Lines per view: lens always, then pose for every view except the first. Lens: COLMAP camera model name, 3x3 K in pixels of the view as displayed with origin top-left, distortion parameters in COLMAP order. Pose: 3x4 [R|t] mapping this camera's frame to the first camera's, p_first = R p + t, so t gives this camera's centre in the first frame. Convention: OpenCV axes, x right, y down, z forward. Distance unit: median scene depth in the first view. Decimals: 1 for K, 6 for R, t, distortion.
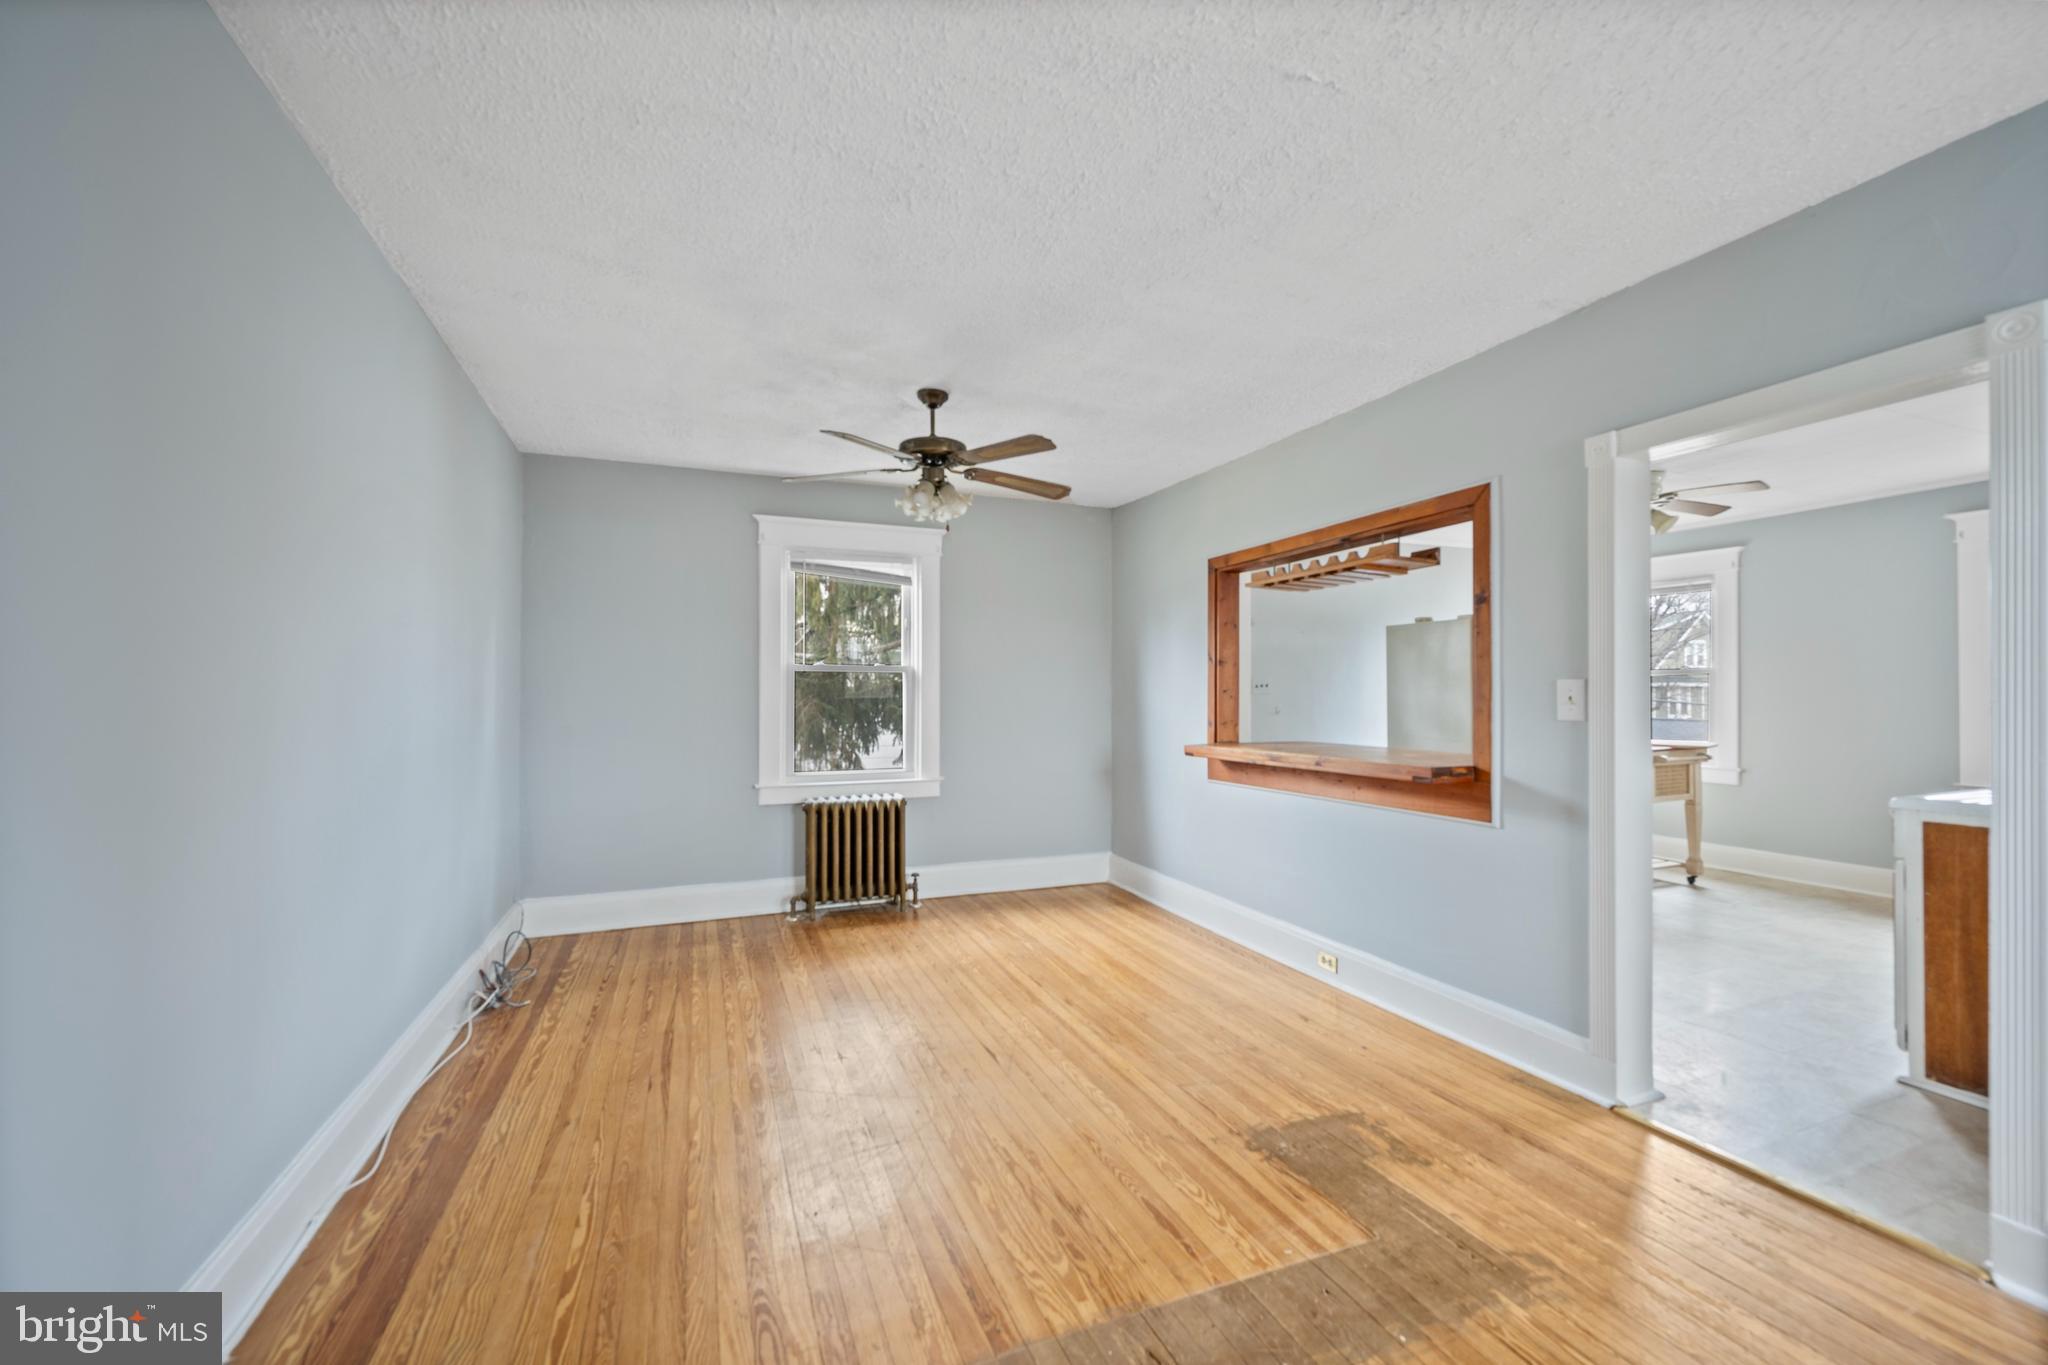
lens RADIAL K [[805.5, 0, 1025.2], [0, 805.5, 687.3], [0, 0, 1]] dist [-0.001153, -0.000273]
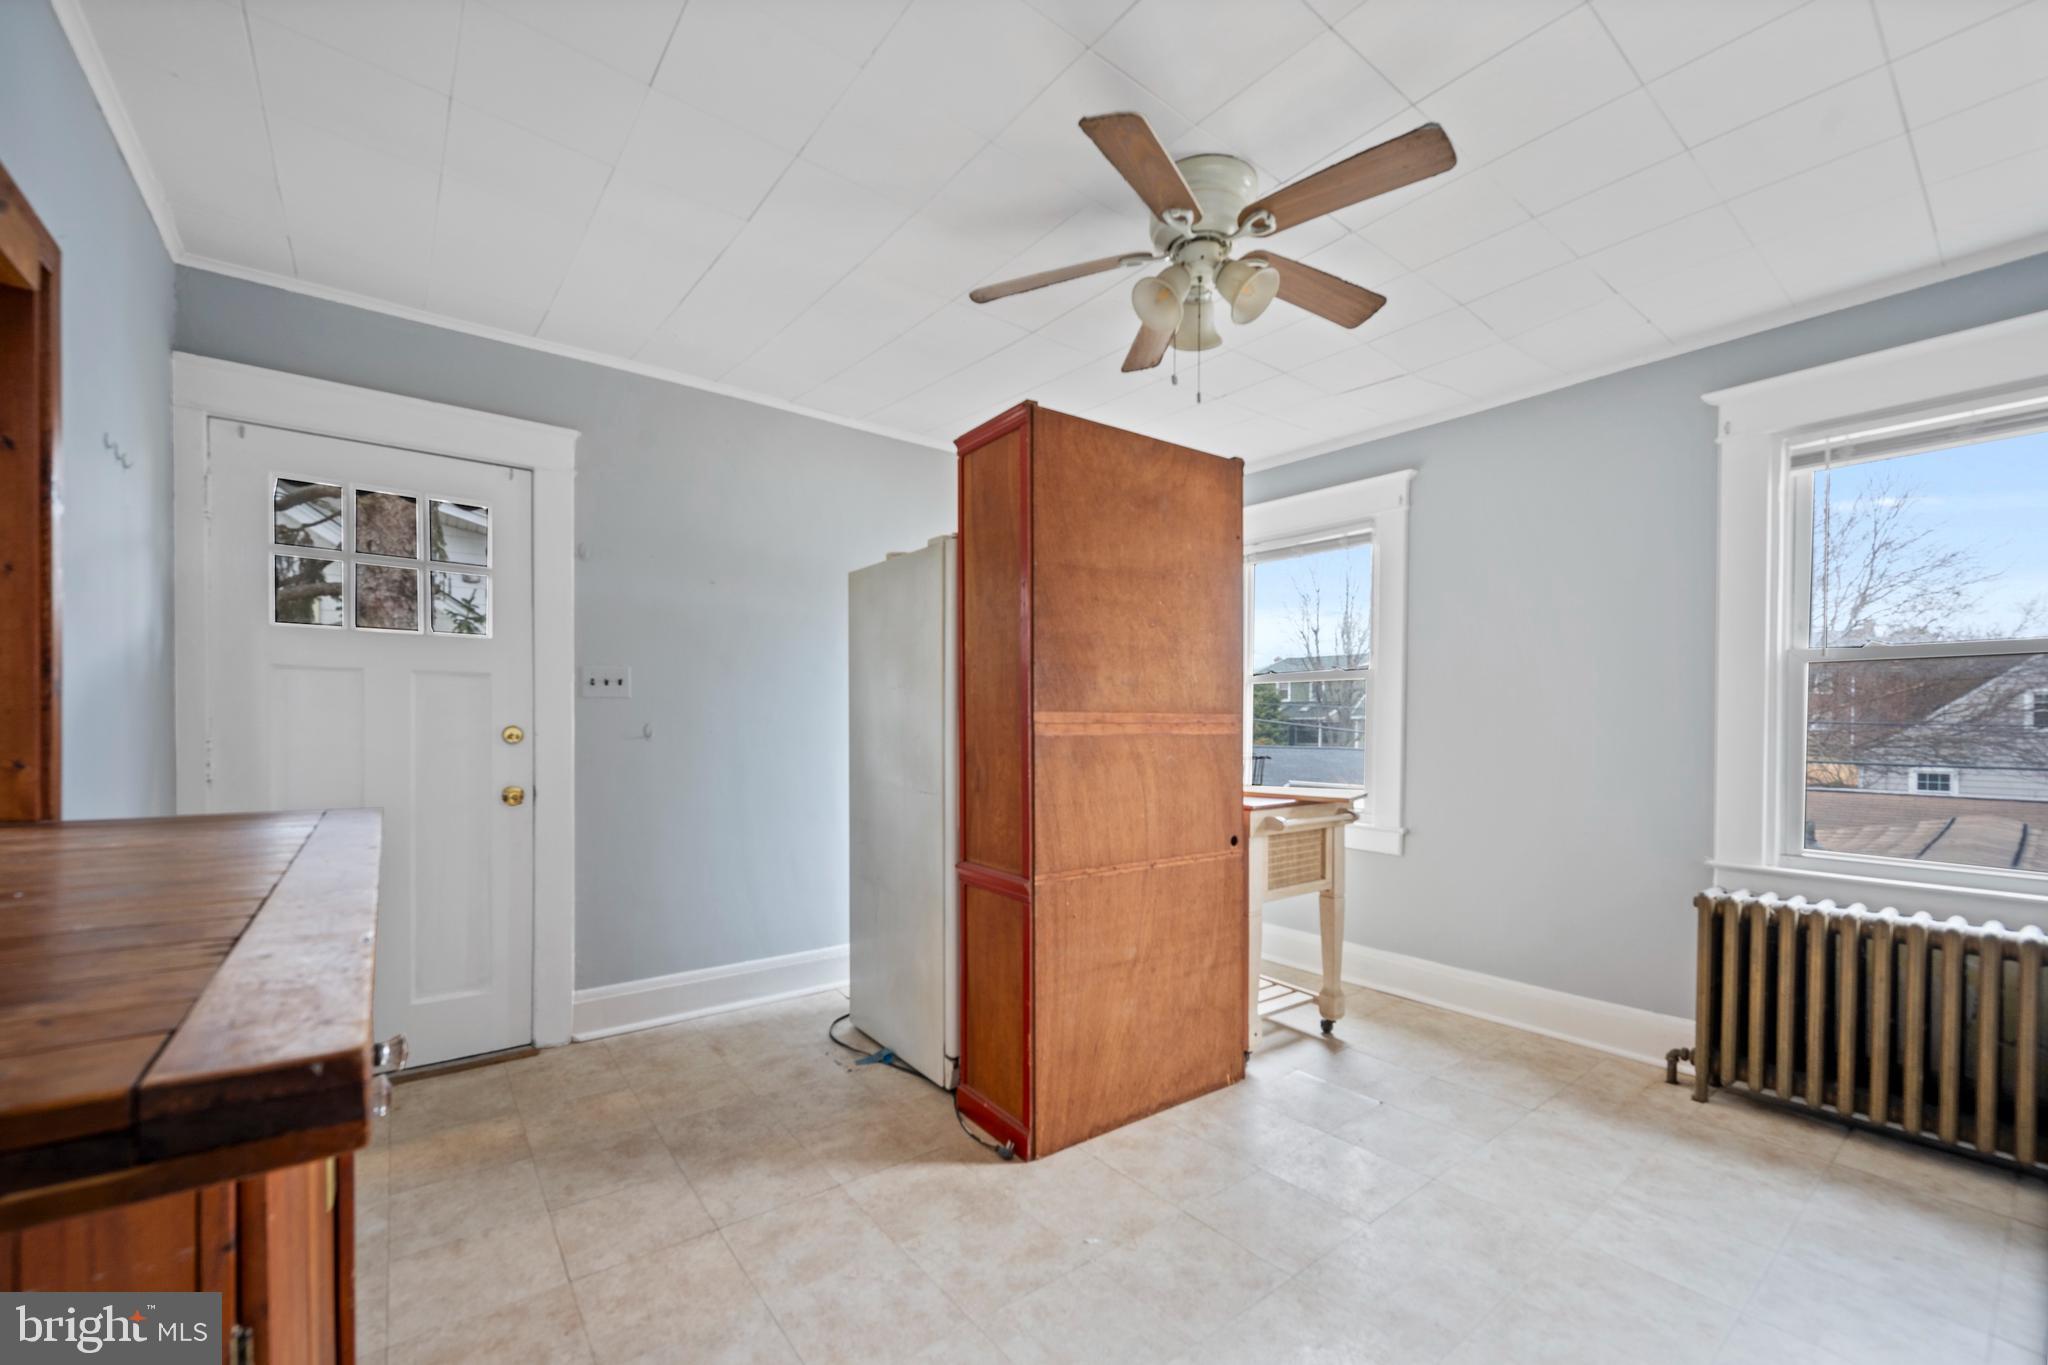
lens RADIAL K [[819.4, 0, 1025.7], [0, 819.4, 737.0], [0, 0, 1]] dist [-0.000747, -0.000137]
pose [[0.962093, 0.003962, 0.272693, 0.712805], [-0.010456, 0.999695, 0.022368, 0.031228], [-0.272521, -0.024371, 0.961841, 0.773855]]
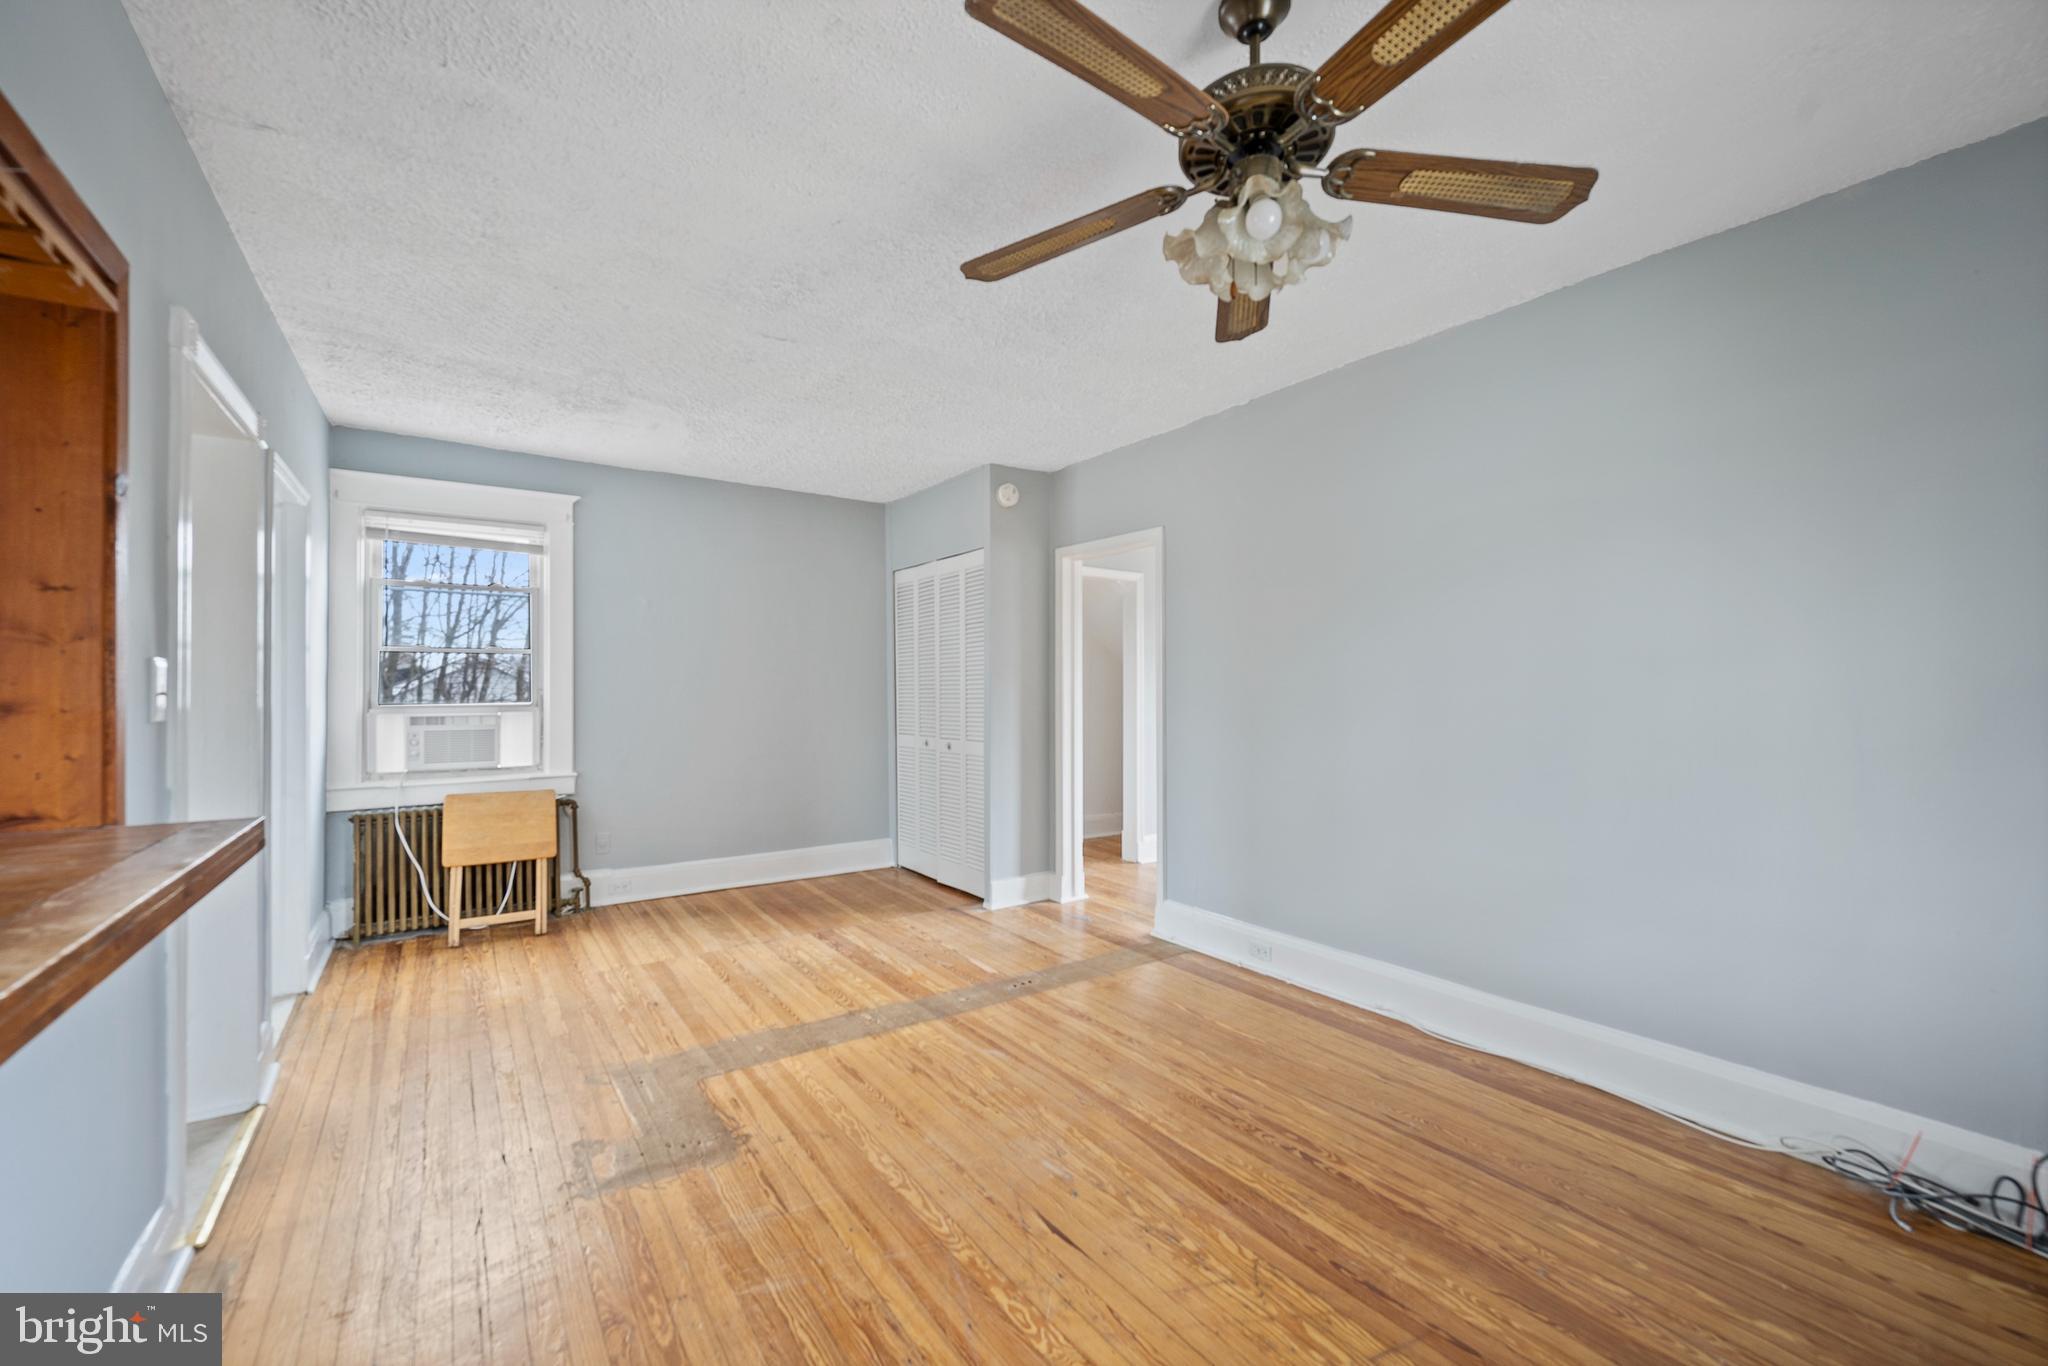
lens RADIAL K [[807.6, 0, 1029.4], [0, 807.6, 694.5], [0, 0, 1]] dist [-0.000970, -0.000146]
pose [[-0.971753, 0.001725, -0.235993, 0.113334], [0.004031, 0.999949, -0.009291, 0.017223], [0.235965, -0.009979, -0.971710, 1.364696]]
